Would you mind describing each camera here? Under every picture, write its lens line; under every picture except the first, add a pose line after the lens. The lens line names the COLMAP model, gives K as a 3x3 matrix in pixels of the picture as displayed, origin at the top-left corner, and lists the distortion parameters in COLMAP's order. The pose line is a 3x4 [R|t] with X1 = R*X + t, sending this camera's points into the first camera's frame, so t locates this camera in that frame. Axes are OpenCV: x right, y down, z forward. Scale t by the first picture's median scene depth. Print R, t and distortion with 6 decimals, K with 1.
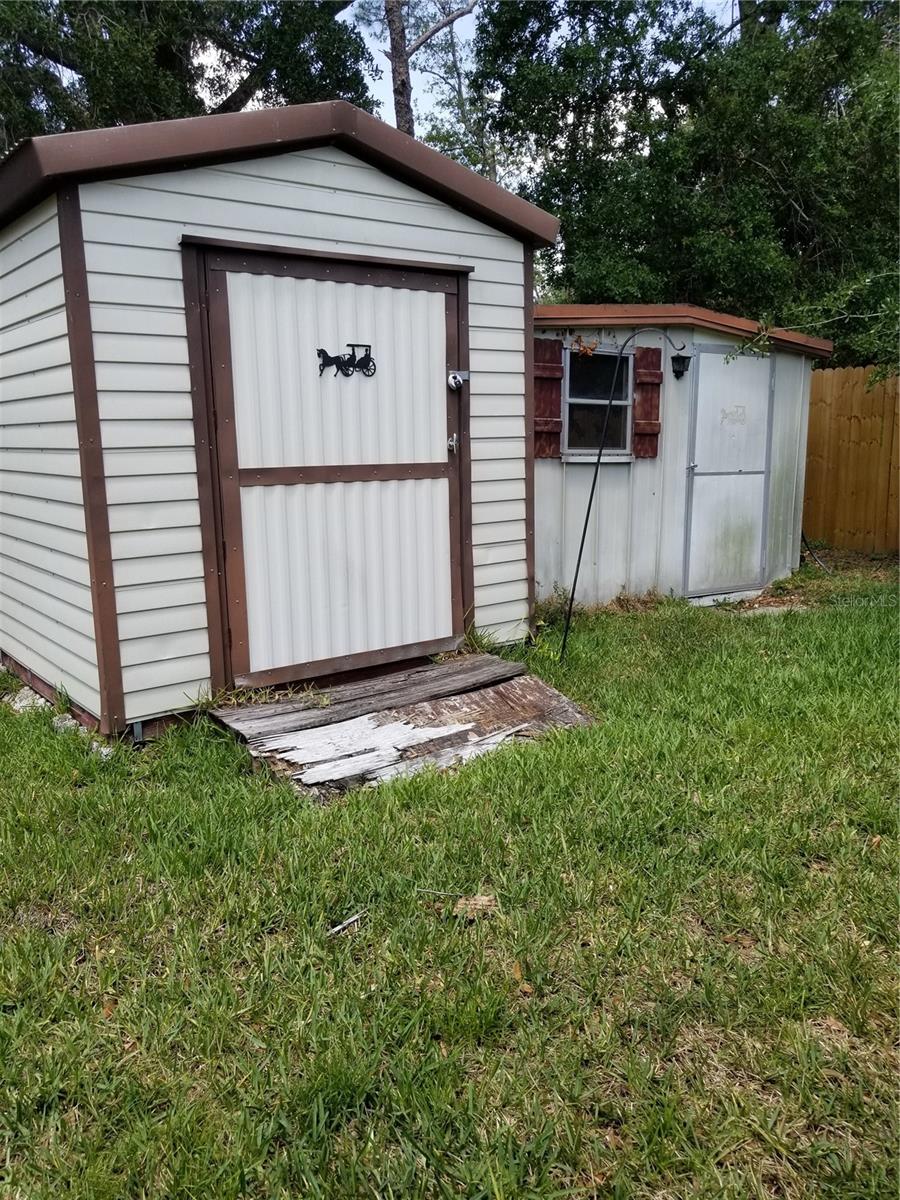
lens RADIAL K [[950.6, 0, 446.8], [0, 950.6, 619.8], [0, 0, 1]] dist [0.092785, -0.148538]
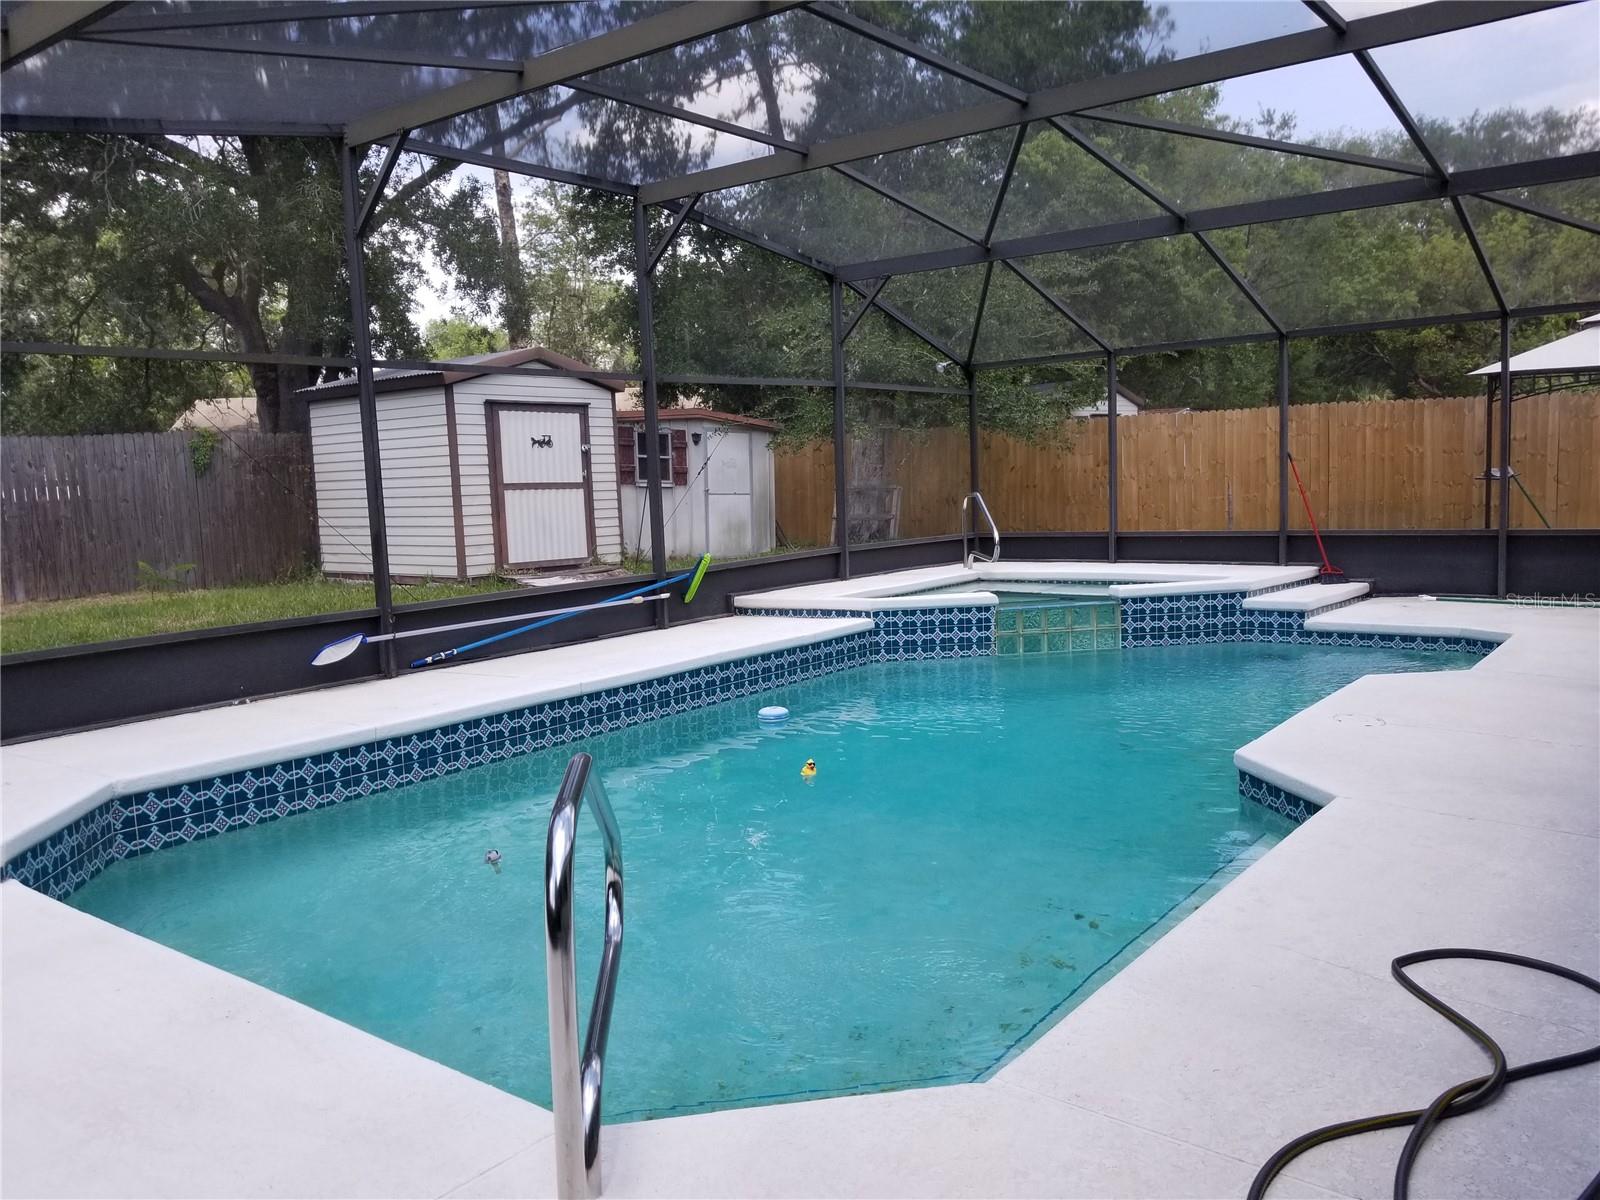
lens RADIAL K [[1267.5, 0, 783.3], [0, 1267.5, 616.2], [0, 0, 1]] dist [0.092785, -0.148538]
pose [[0.980988, -0.035413, 0.190810, -0.123852], [0.054150, 0.994108, -0.093895, 0.484778], [-0.186361, 0.102442, 0.977126, -2.125330]]
